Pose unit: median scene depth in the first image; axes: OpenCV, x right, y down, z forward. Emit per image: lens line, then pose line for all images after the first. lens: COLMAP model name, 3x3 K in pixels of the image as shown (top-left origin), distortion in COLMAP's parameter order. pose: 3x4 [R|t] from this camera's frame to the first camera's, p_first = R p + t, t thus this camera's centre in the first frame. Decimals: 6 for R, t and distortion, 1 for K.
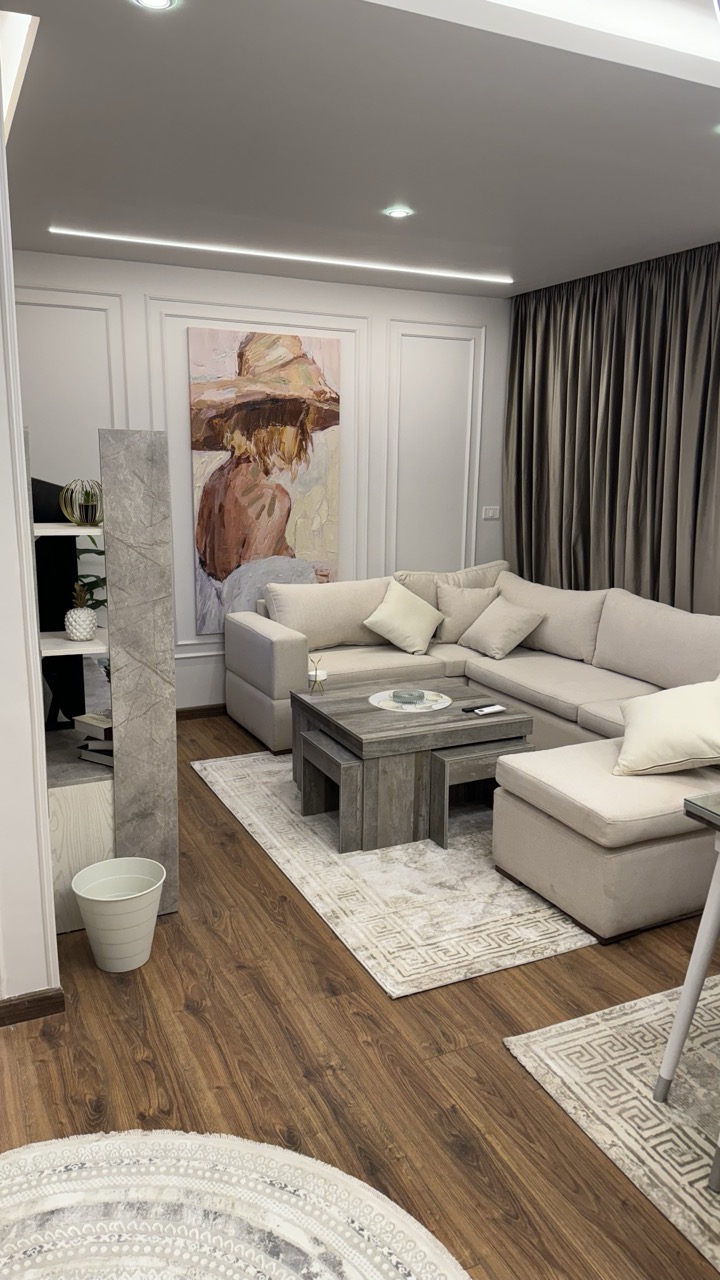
lens RADIAL K [[906.6, 0, 364.0], [0, 906.6, 643.5], [0, 0, 1]] dist [0.089289, -0.000481]
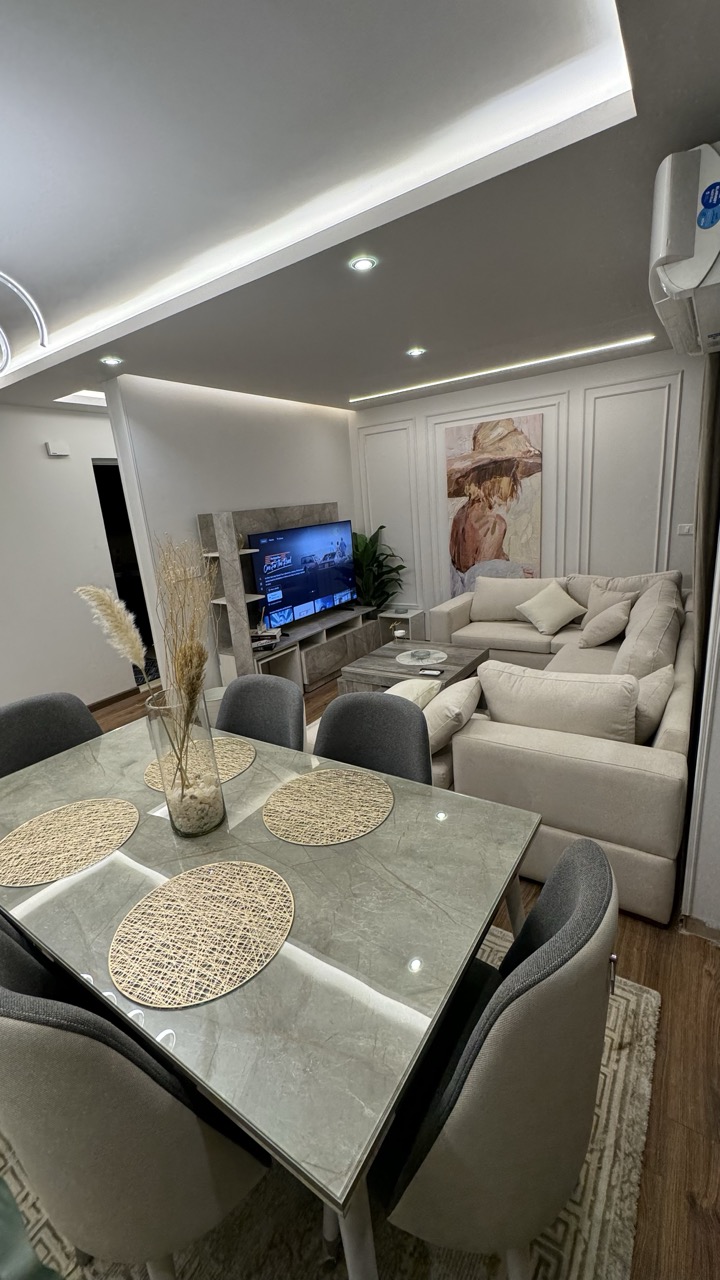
lens RADIAL K [[505.3, 0, 365.0], [0, 505.3, 633.5], [0, 0, 1]] dist [-0.003070, 0.000057]
pose [[0.510785, 0.167068, -0.843319, 0.582781], [-0.088965, 0.985941, 0.141438, -0.075320], [0.855093, 0.002782, 0.518467, 0.348304]]
